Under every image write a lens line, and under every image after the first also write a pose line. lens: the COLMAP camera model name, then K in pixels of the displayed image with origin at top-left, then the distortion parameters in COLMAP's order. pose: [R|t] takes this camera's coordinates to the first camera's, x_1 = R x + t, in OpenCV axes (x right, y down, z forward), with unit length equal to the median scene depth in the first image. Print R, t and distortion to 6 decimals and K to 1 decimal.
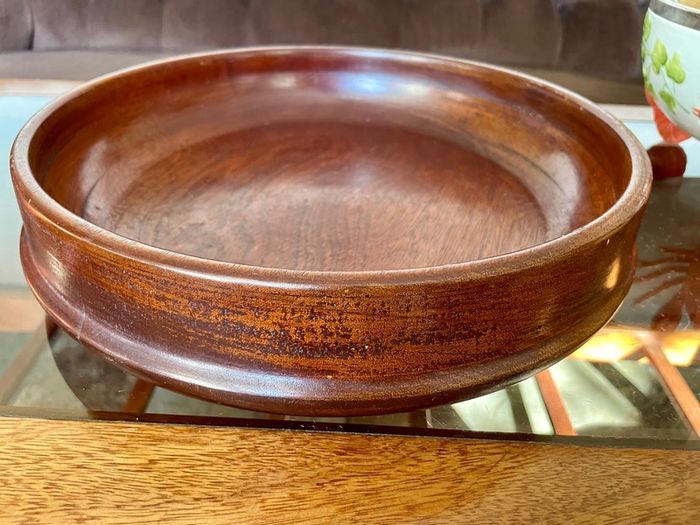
lens RADIAL K [[545.6, 0, 346.5], [0, 545.6, 257.9], [0, 0, 1]] dist [0.053640, -0.099333]
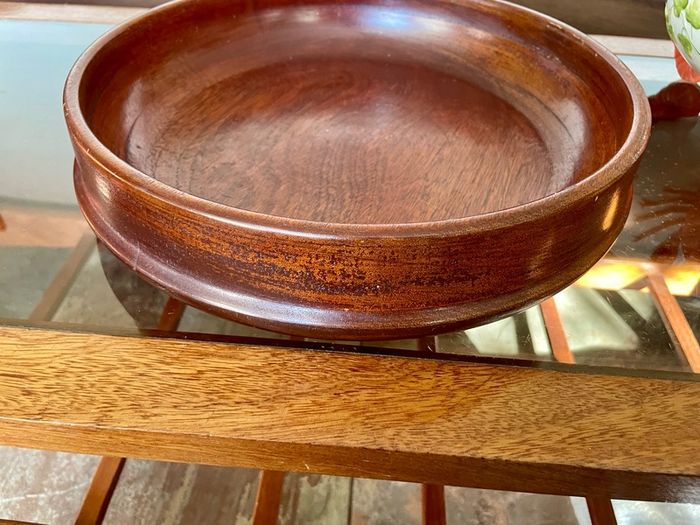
lens RADIAL K [[545.6, 0, 346.5], [0, 545.6, 257.2], [0, 0, 1]] dist [0.053640, -0.099333]
pose [[0.999148, 0.025985, -0.032077, 0.003807], [-0.020824, 0.988179, 0.151881, -0.069382], [0.035645, -0.151083, 0.987878, -0.145651]]
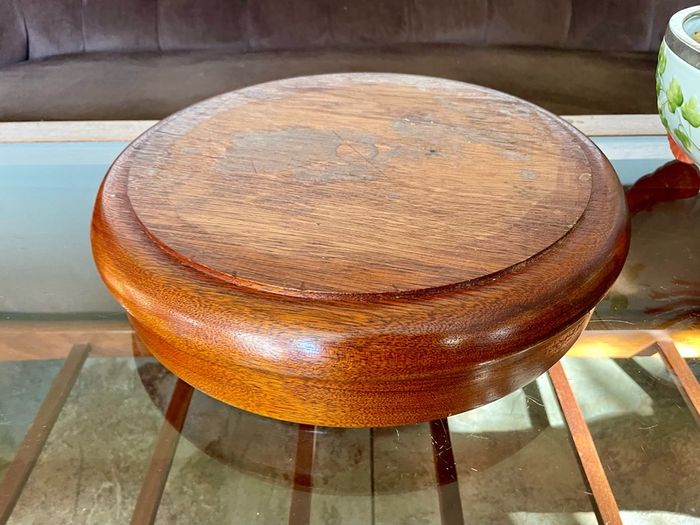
lens RADIAL K [[545.6, 0, 354.6], [0, 545.6, 261.1], [0, 0, 1]] dist [0.053640, -0.099333]
pose [[0.998510, -0.053868, -0.008747, -0.018485], [0.054427, 0.994691, 0.087337, -0.342514], [0.003996, -0.087683, 0.996140, -0.016680]]
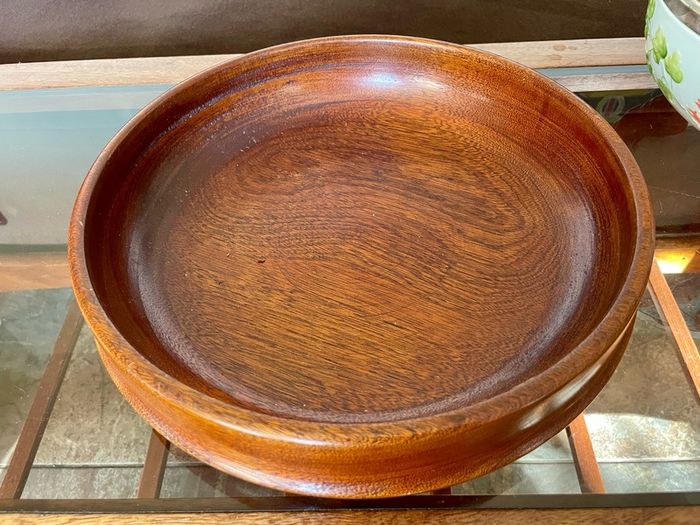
lens RADIAL K [[545.6, 0, 352.8], [0, 545.6, 264.1], [0, 0, 1]] dist [0.053640, -0.099333]
pose [[0.996474, -0.073319, -0.040779, 0.097311], [0.082192, 0.950636, 0.299225, -0.607489], [0.016827, -0.301522, 0.953311, -0.043361]]
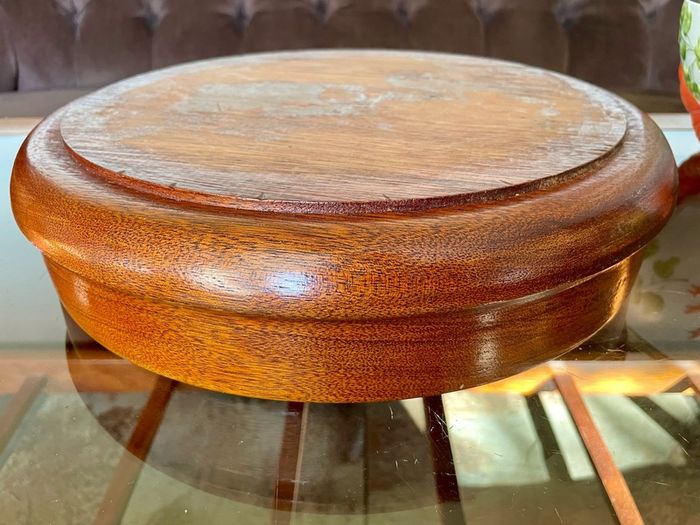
lens RADIAL K [[545.6, 0, 356.3], [0, 545.6, 260.5], [0, 0, 1]] dist [0.053640, -0.099333]
pose [[0.998744, -0.049984, 0.003462, -0.000459], [0.050095, 0.997466, -0.050522, -0.034380], [-0.000928, 0.050632, 0.998717, 0.280081]]
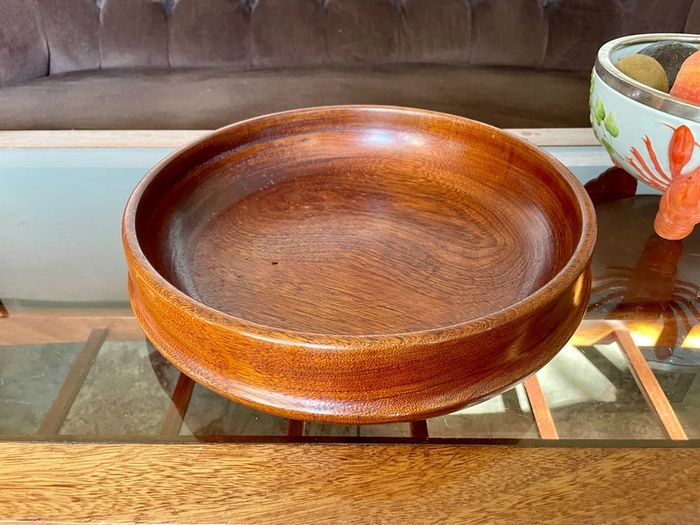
lens RADIAL K [[545.6, 0, 351.3], [0, 545.6, 264.7], [0, 0, 1]] dist [0.053640, -0.099333]
pose [[0.998841, -0.045895, -0.014513, 0.054392], [0.046774, 0.996620, 0.067534, -0.251762], [0.011364, -0.068134, 0.997611, -0.414637]]
